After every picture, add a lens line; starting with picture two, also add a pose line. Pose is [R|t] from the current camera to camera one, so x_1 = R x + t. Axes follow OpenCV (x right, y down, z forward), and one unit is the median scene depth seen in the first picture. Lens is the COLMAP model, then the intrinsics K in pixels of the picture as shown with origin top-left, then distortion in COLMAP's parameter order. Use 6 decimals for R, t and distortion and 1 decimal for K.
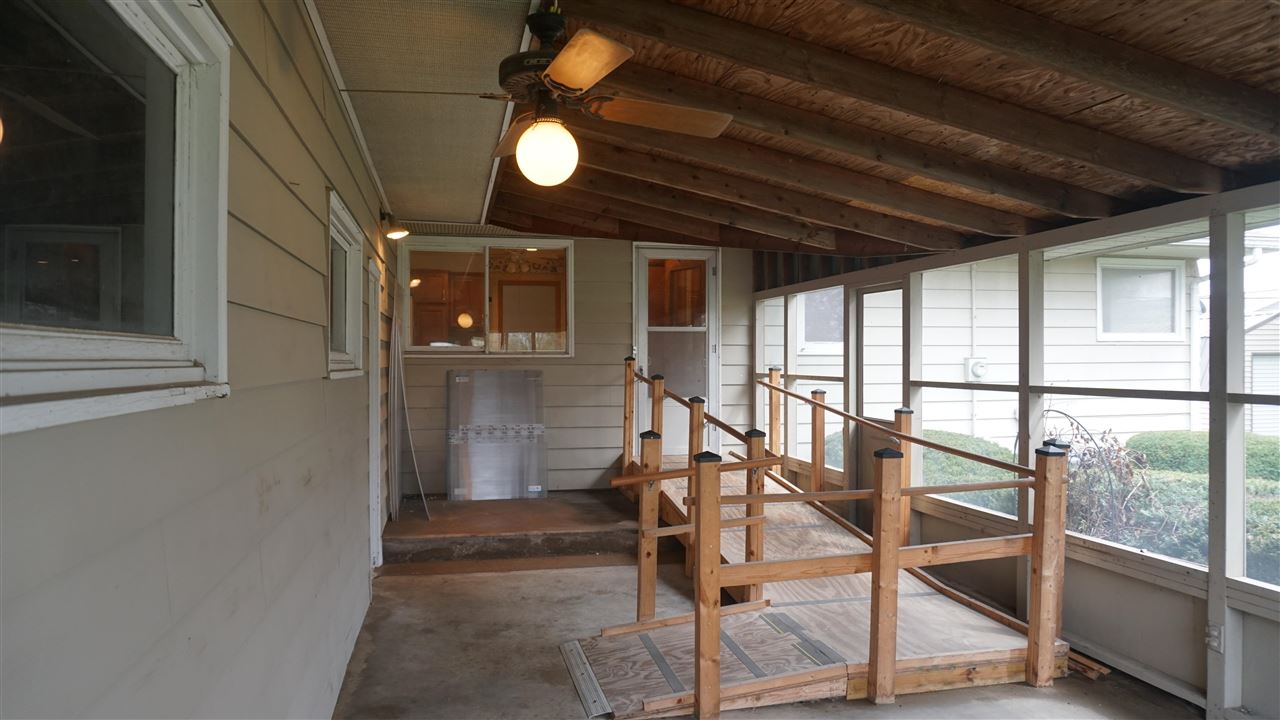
lens RADIAL K [[865.3, 0, 639.9], [0, 865.3, 361.4], [0, 0, 1]] dist [-0.024339, 0.005484]
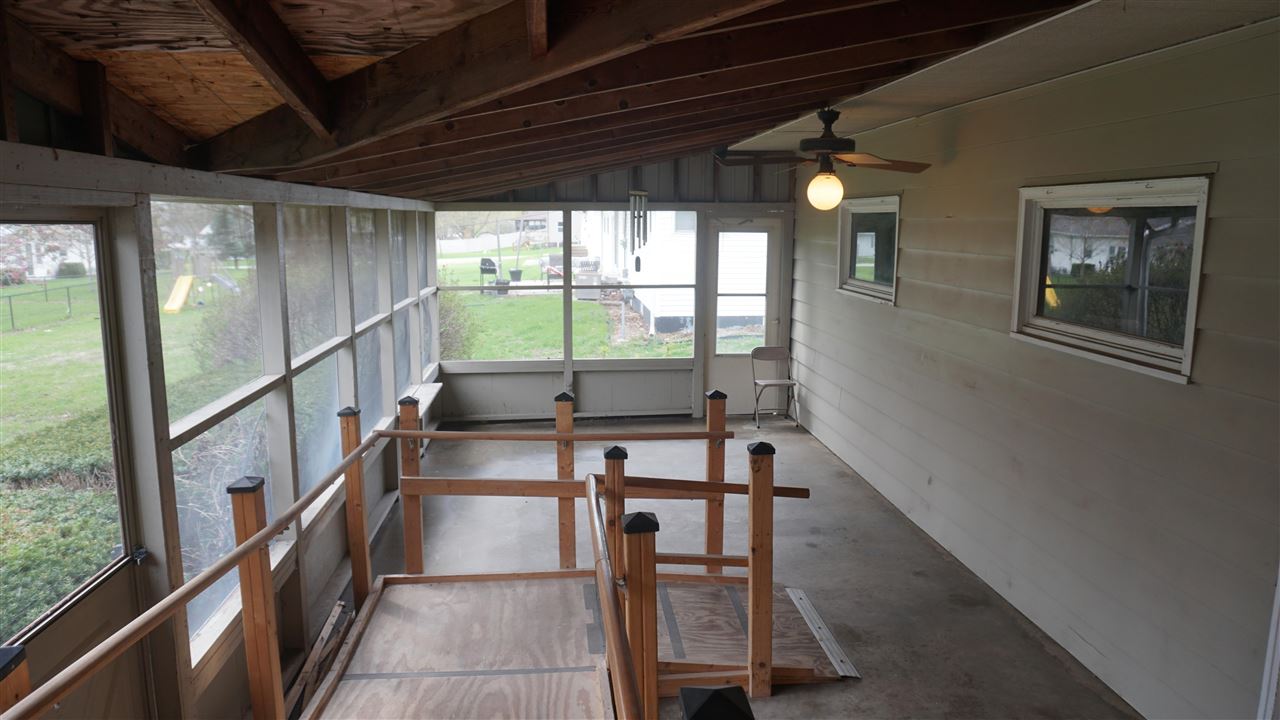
lens RADIAL K [[865.3, 0, 639.8], [0, 865.3, 361.8], [0, 0, 1]] dist [-0.024339, 0.005484]
pose [[-0.992403, -0.027054, 0.120014, 0.032341], [-0.007816, 0.987415, 0.157955, -0.116807], [-0.122777, 0.155817, -0.980126, 1.879425]]
